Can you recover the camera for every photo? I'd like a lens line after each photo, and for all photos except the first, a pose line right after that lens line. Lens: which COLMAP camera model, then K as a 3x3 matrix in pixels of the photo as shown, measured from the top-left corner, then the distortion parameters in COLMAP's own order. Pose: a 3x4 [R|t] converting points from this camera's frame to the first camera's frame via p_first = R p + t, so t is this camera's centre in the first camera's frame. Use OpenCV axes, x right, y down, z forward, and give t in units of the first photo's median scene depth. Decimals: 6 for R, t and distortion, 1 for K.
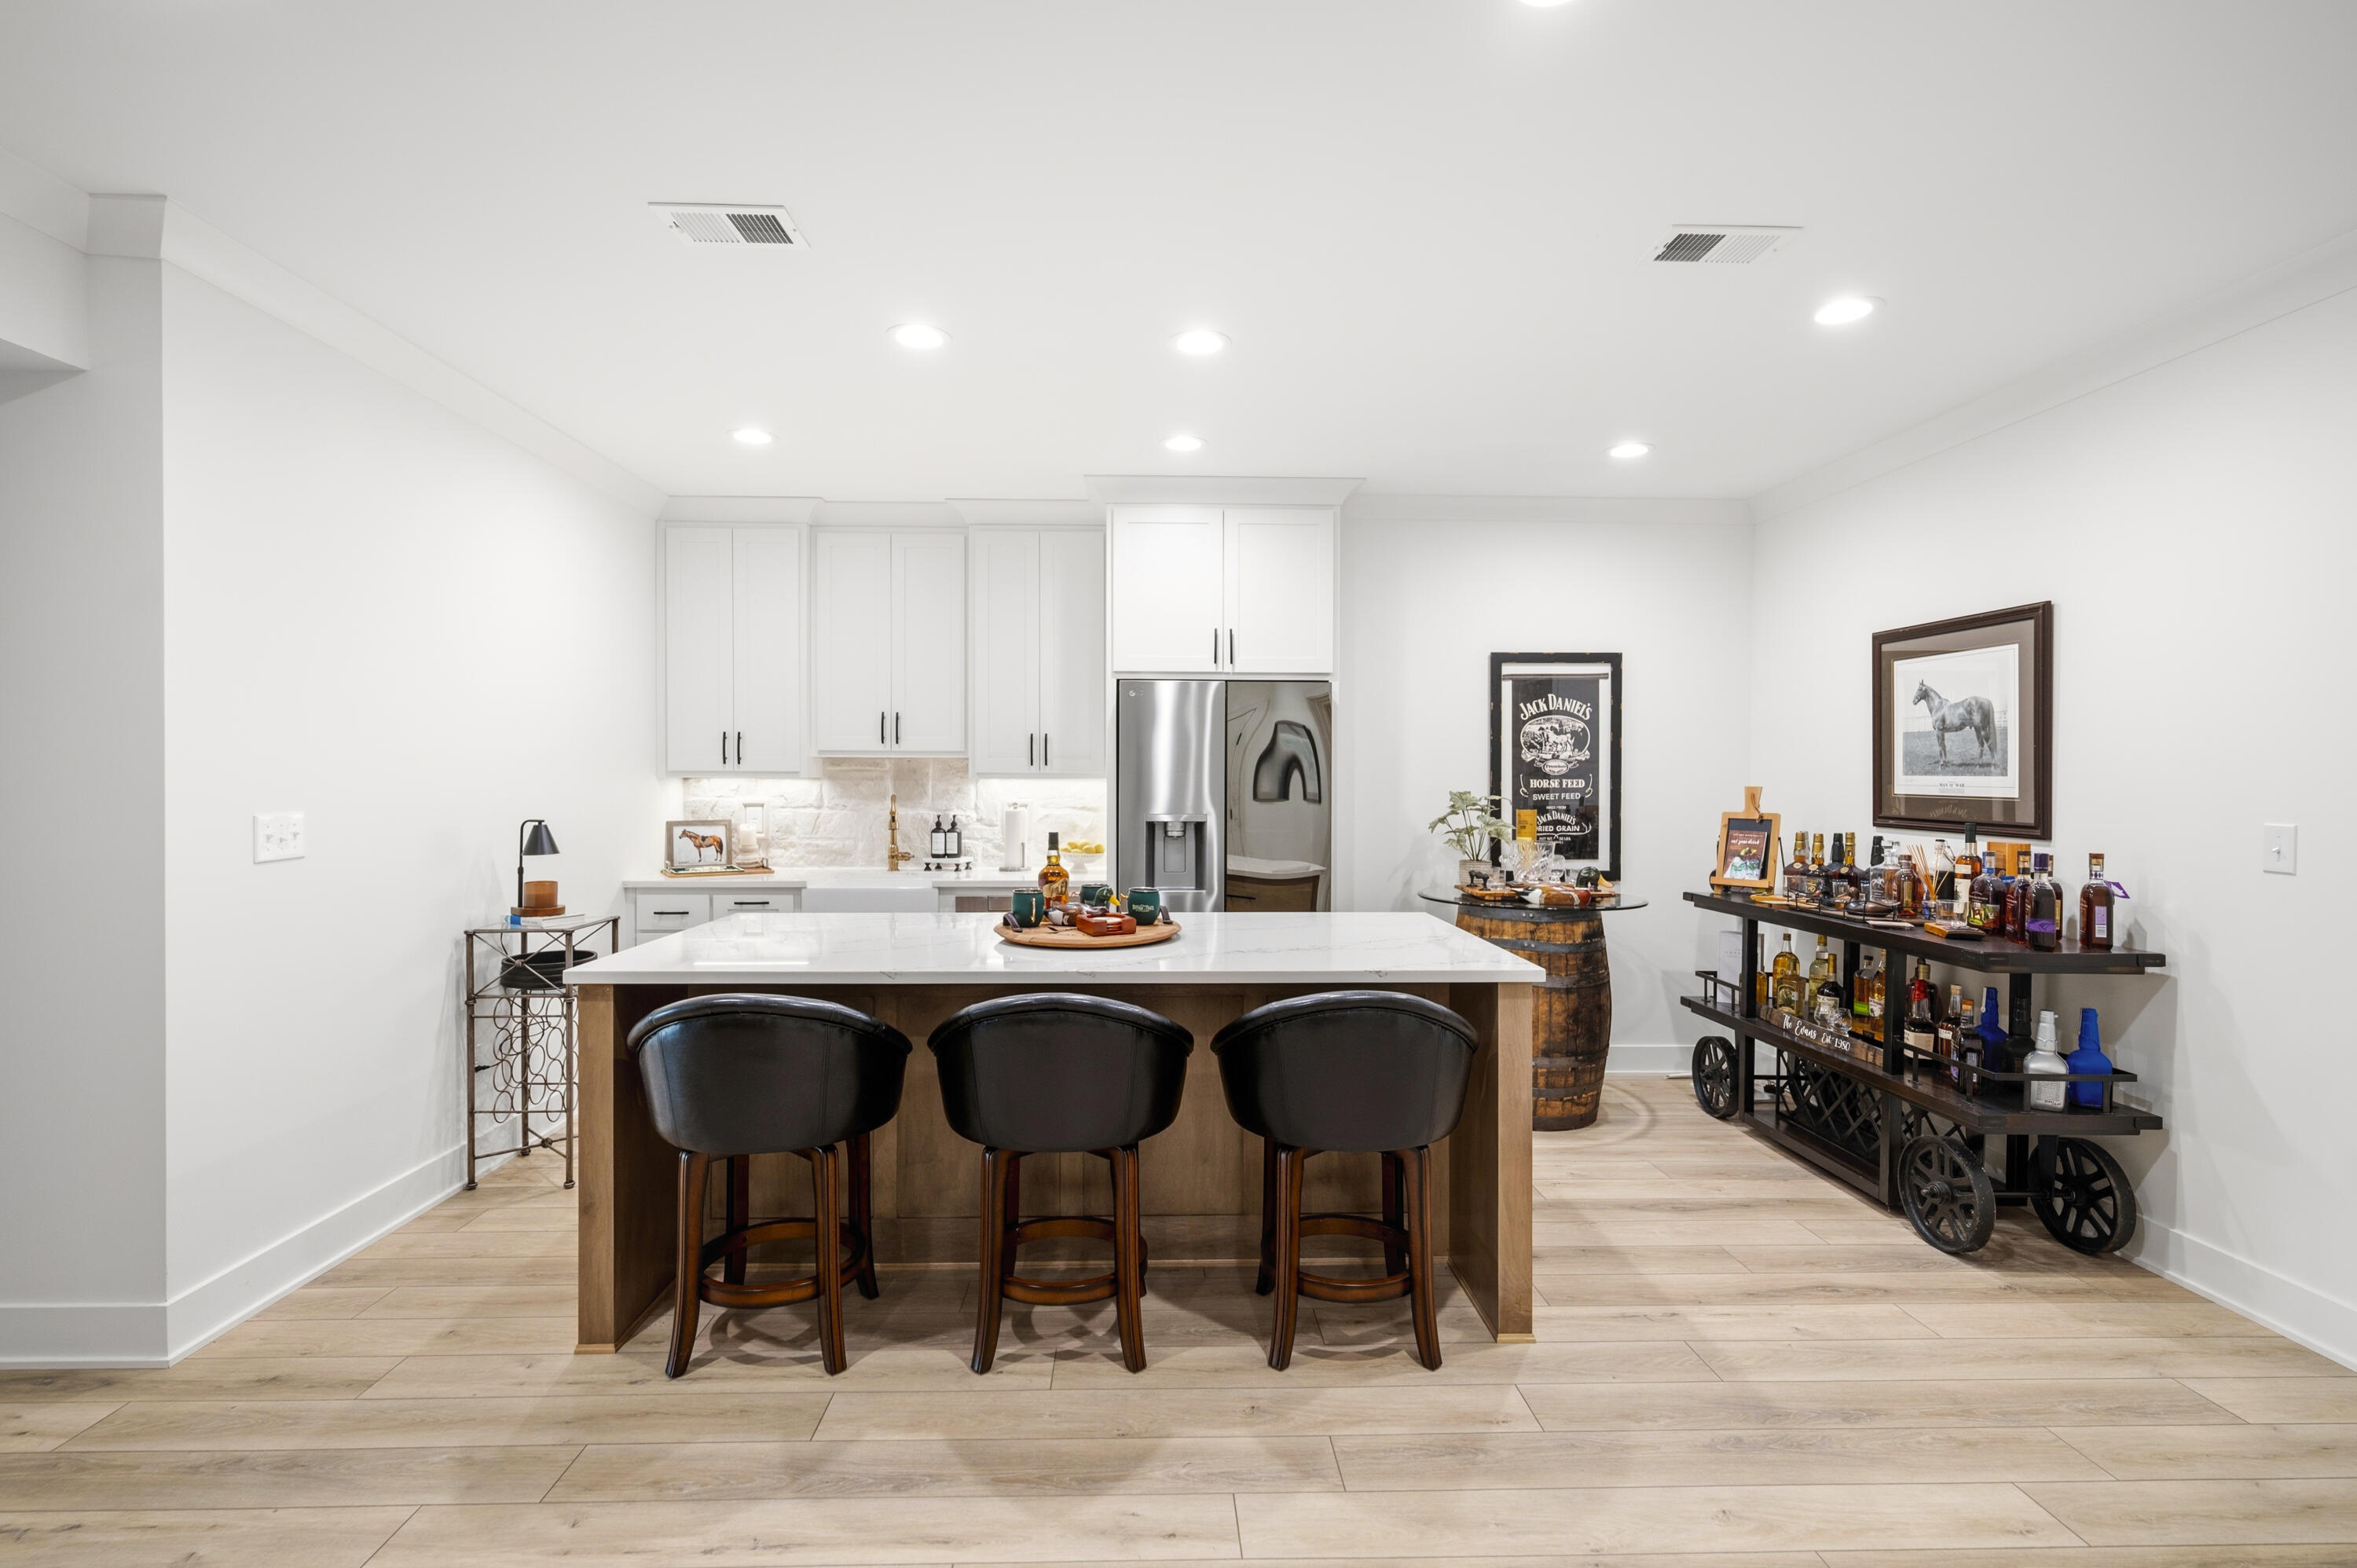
lens RADIAL K [[1090.6, 0, 1173.0], [0, 1090.6, 789.4], [0, 0, 1]] dist [0.000995, 0.000071]
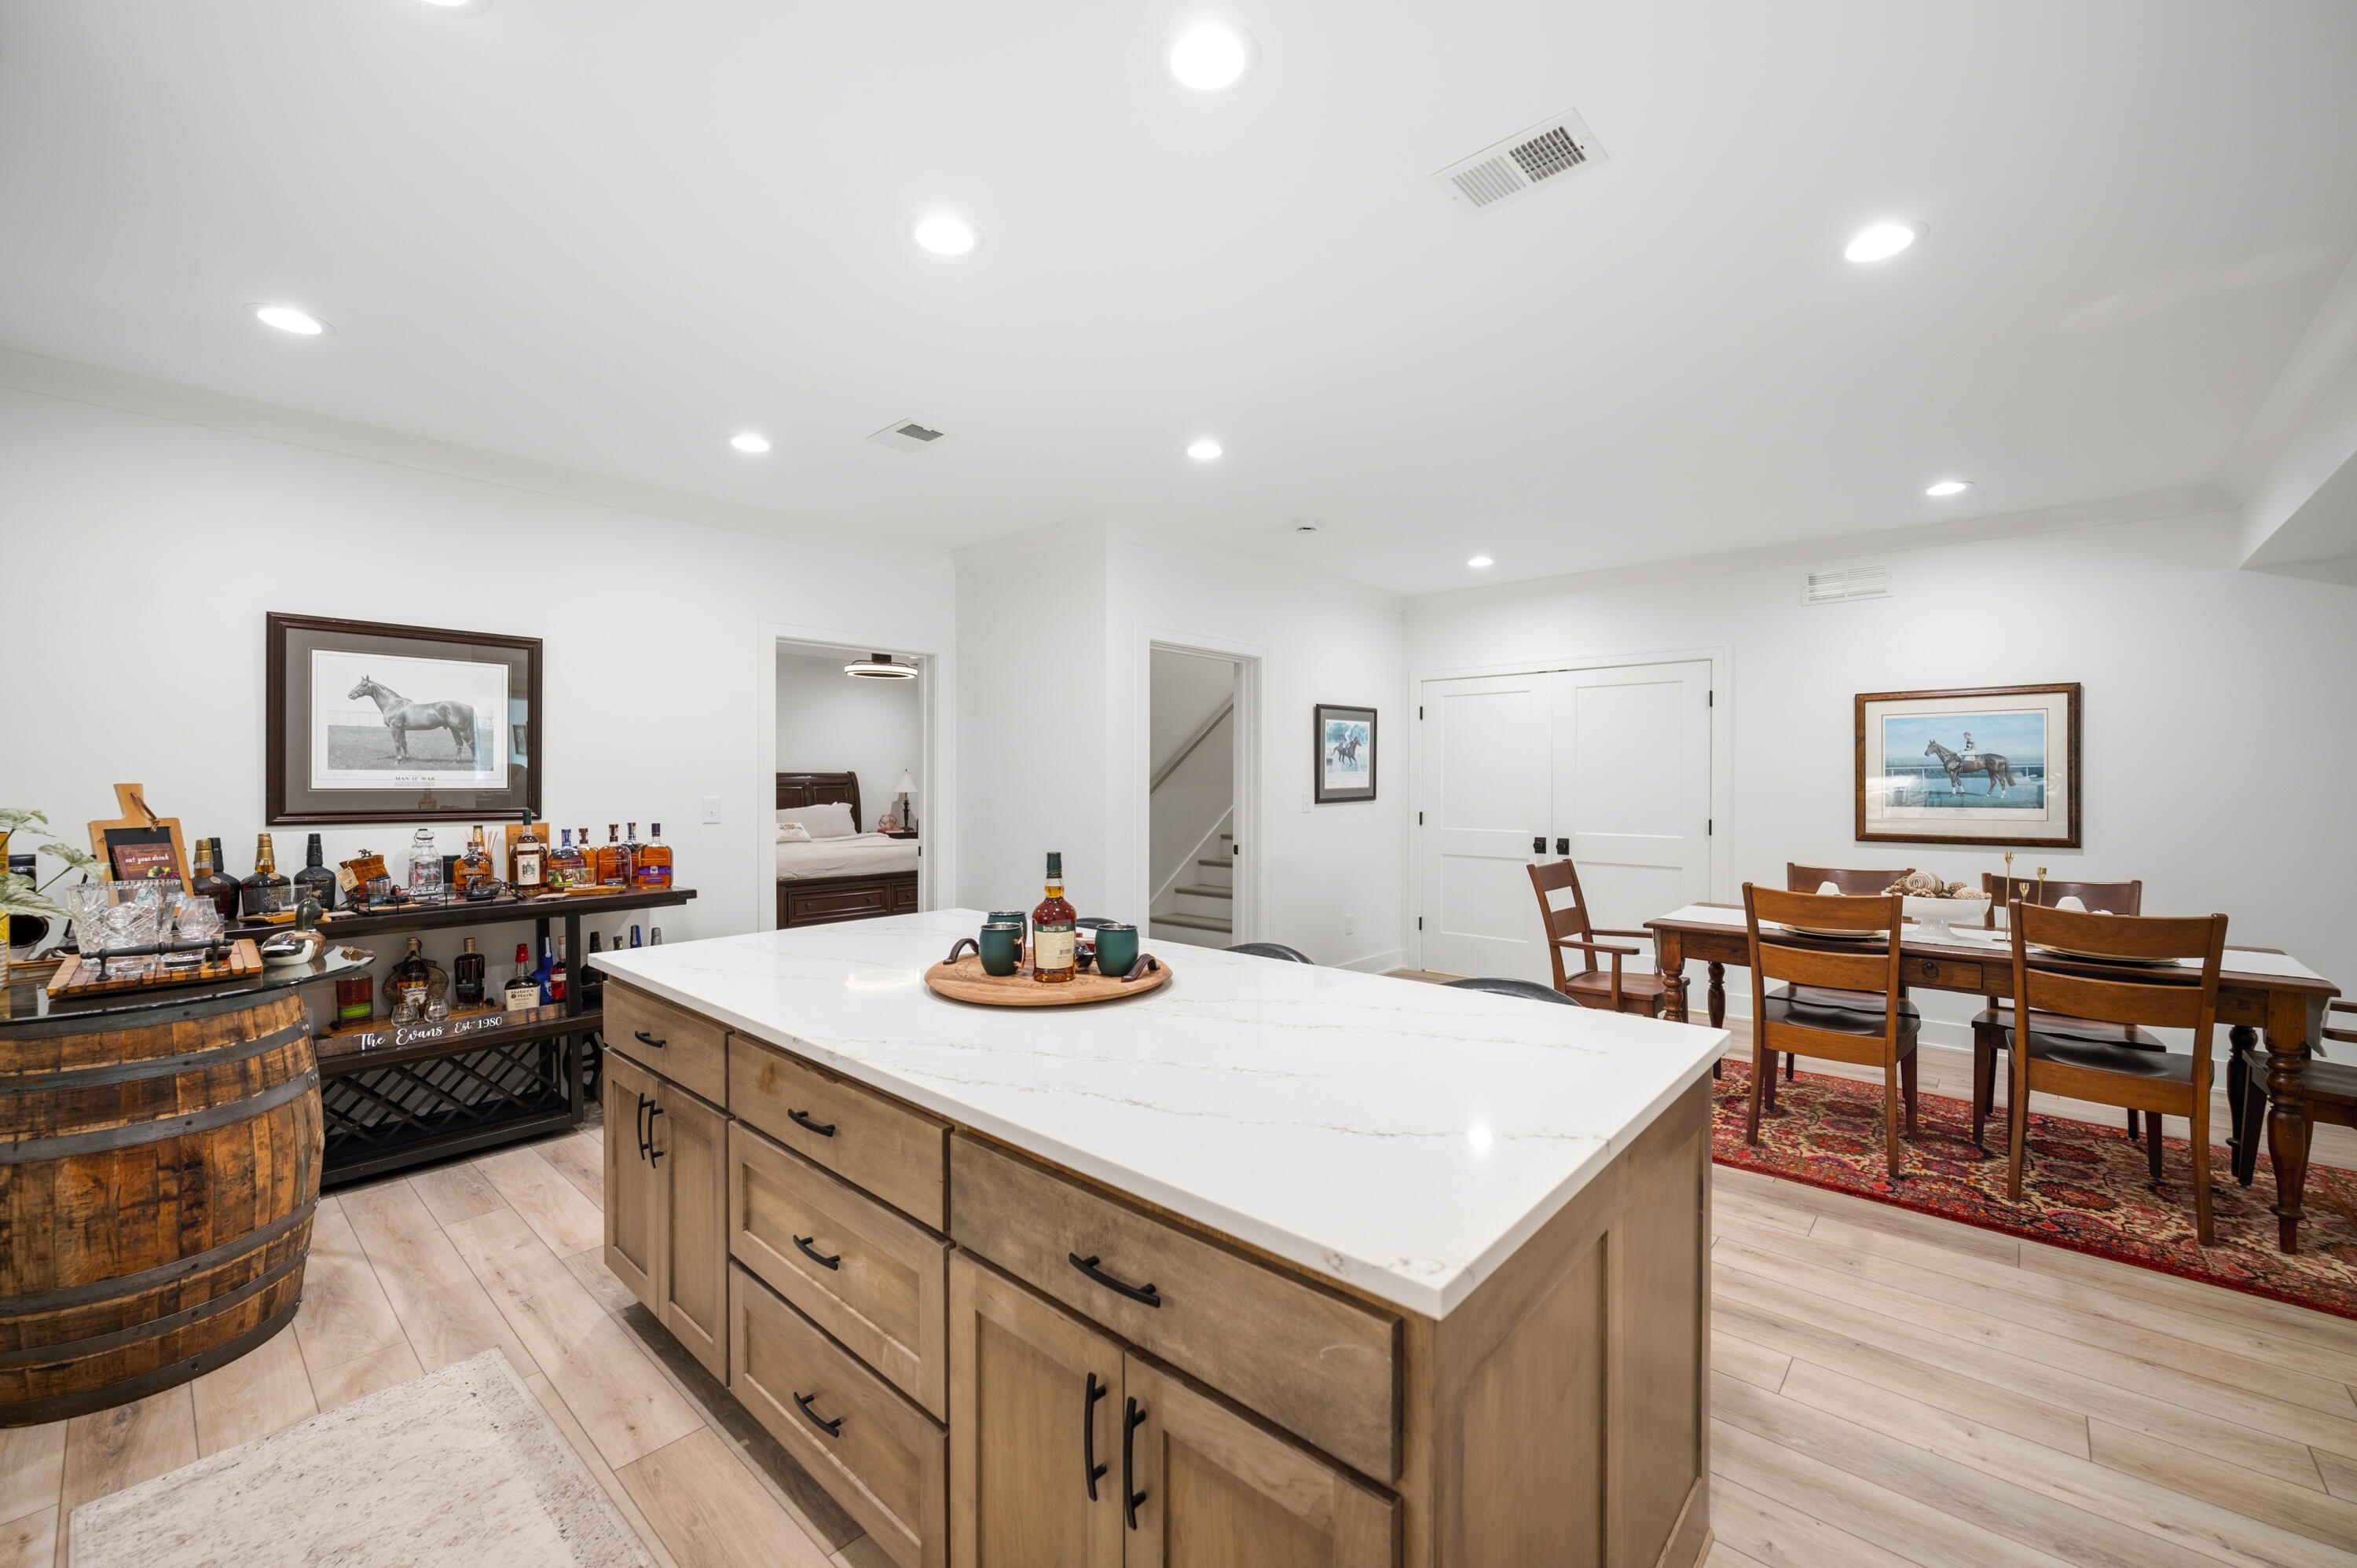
lens RADIAL K [[949.7, 0, 1173.4], [0, 949.7, 772.3], [0, 0, 1]] dist [-0.002716, -0.000279]
pose [[-0.724453, -0.002268, 0.689320, -0.489500], [0.002046, 0.999983, 0.005440, -0.013776], [-0.689321, 0.005351, -0.724436, 1.157333]]
